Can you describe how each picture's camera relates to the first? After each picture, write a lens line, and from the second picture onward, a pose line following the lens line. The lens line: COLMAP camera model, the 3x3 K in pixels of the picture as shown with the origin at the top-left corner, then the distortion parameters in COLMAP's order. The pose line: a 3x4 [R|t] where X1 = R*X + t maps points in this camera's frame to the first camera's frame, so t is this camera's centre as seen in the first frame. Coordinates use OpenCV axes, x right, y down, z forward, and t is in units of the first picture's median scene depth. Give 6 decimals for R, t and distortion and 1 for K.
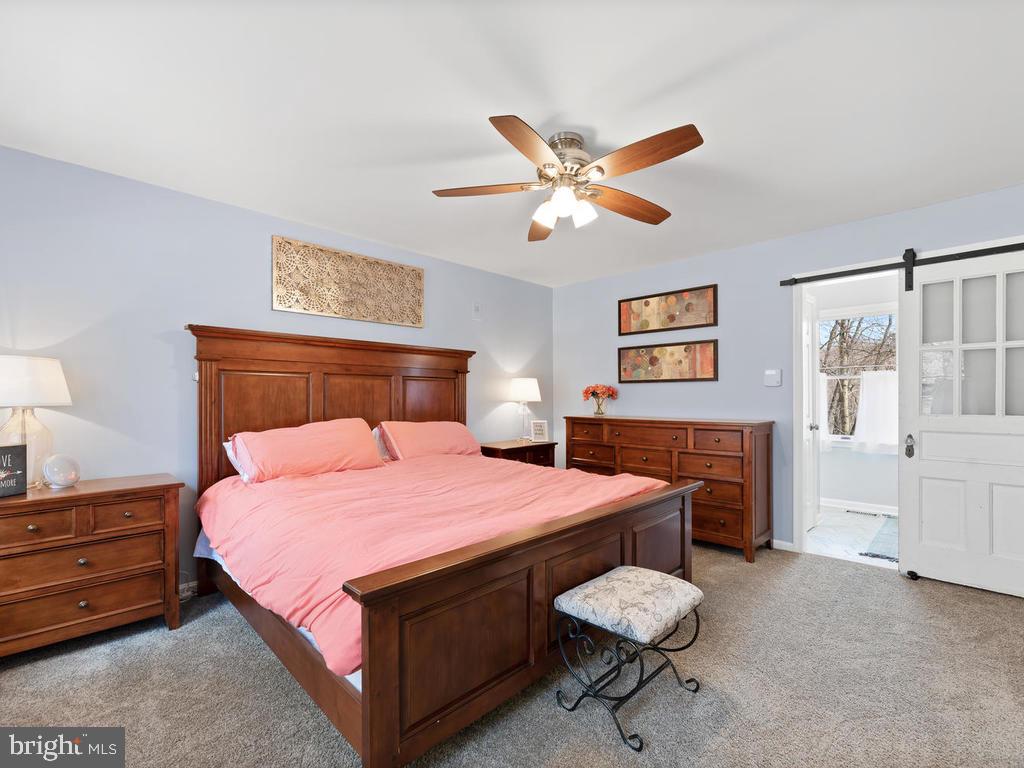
lens RADIAL K [[463.0, 0, 510.9], [0, 463.0, 393.8], [0, 0, 1]] dist [-0.002604, 0.002040]
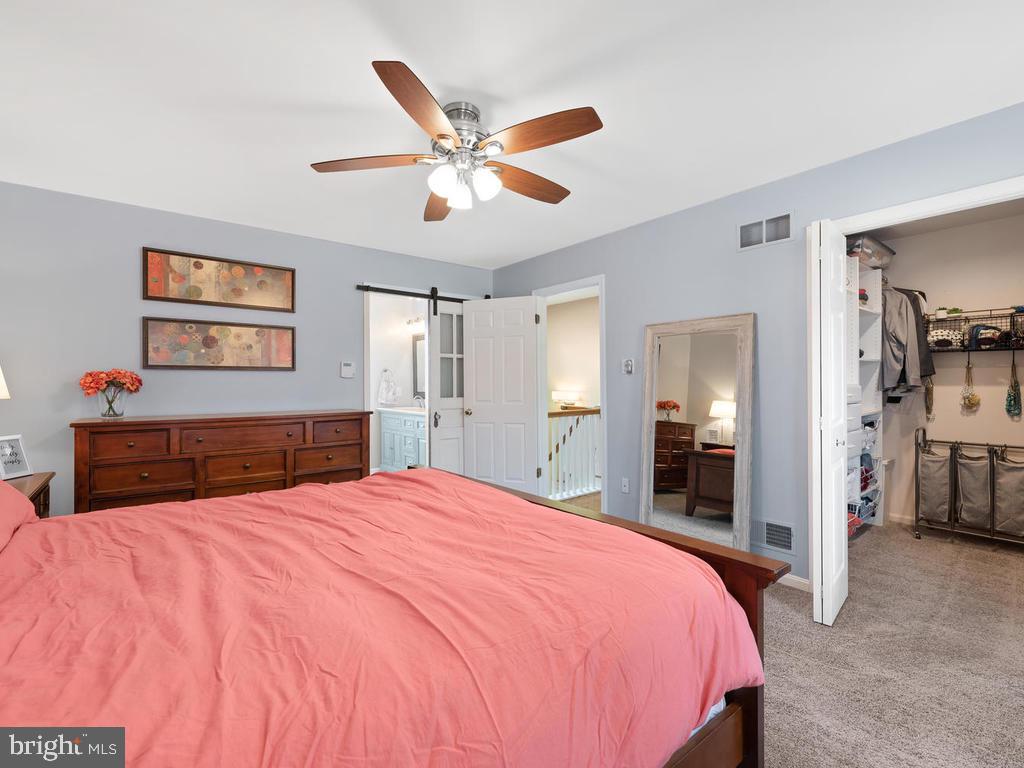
lens RADIAL K [[463.0, 0, 508.0], [0, 463.0, 382.0], [0, 0, 1]] dist [-0.002604, 0.002040]
pose [[0.110687, 0.005657, 0.993839, -0.409665], [-0.002170, 0.999983, -0.005450, -0.000645], [-0.993853, -0.001554, 0.110697, 0.417722]]
